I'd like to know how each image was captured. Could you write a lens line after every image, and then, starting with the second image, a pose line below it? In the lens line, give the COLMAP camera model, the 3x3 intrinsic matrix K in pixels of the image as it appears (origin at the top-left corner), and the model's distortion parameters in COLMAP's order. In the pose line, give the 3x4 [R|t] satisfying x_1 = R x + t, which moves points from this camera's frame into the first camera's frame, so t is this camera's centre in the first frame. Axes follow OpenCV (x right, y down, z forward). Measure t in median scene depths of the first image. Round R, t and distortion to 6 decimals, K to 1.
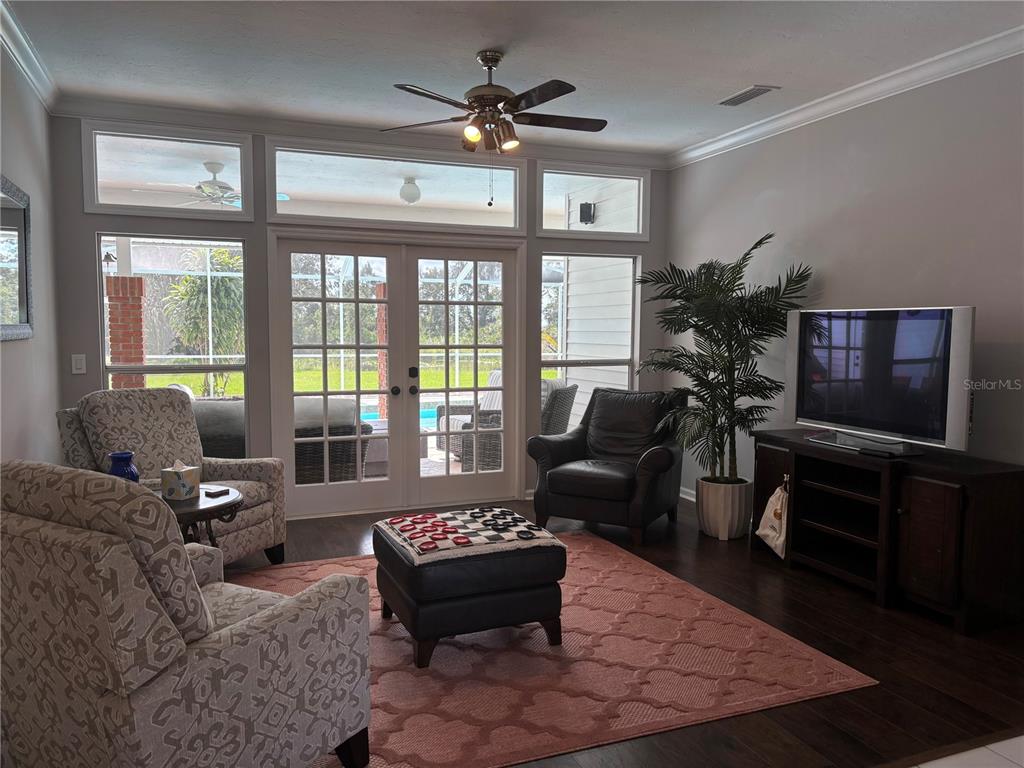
lens RADIAL K [[775.8, 0, 508.2], [0, 775.8, 390.8], [0, 0, 1]] dist [0.063515, -0.078952]
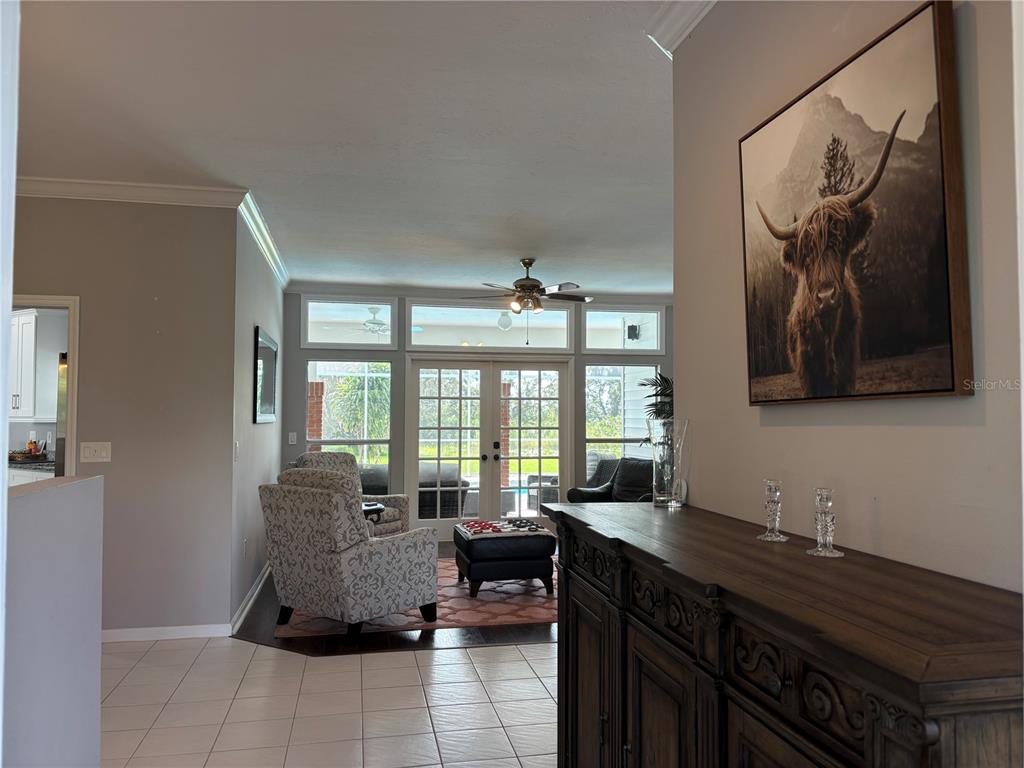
lens RADIAL K [[775.8, 0, 520.9], [0, 775.8, 383.9], [0, 0, 1]] dist [0.063515, -0.078952]
pose [[0.986610, -0.009580, -0.162816, 0.178029], [-0.010752, 0.992281, -0.123540, 0.044932], [0.162743, 0.123636, 0.978892, -0.496362]]
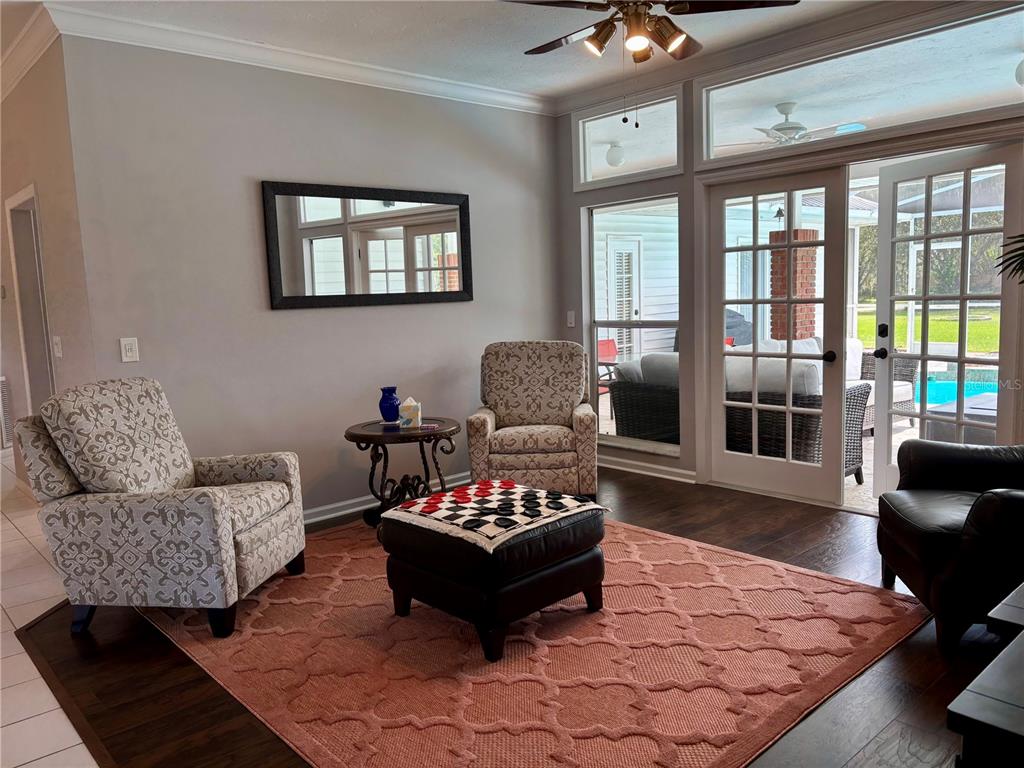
lens RADIAL K [[775.8, 0, 514.6], [0, 775.8, 389.3], [0, 0, 1]] dist [0.063515, -0.078952]
pose [[0.341824, 0.102035, -0.934209, 0.519652], [-0.036196, 0.994780, 0.095406, -0.033260], [0.939067, 0.001202, 0.343733, 0.451329]]
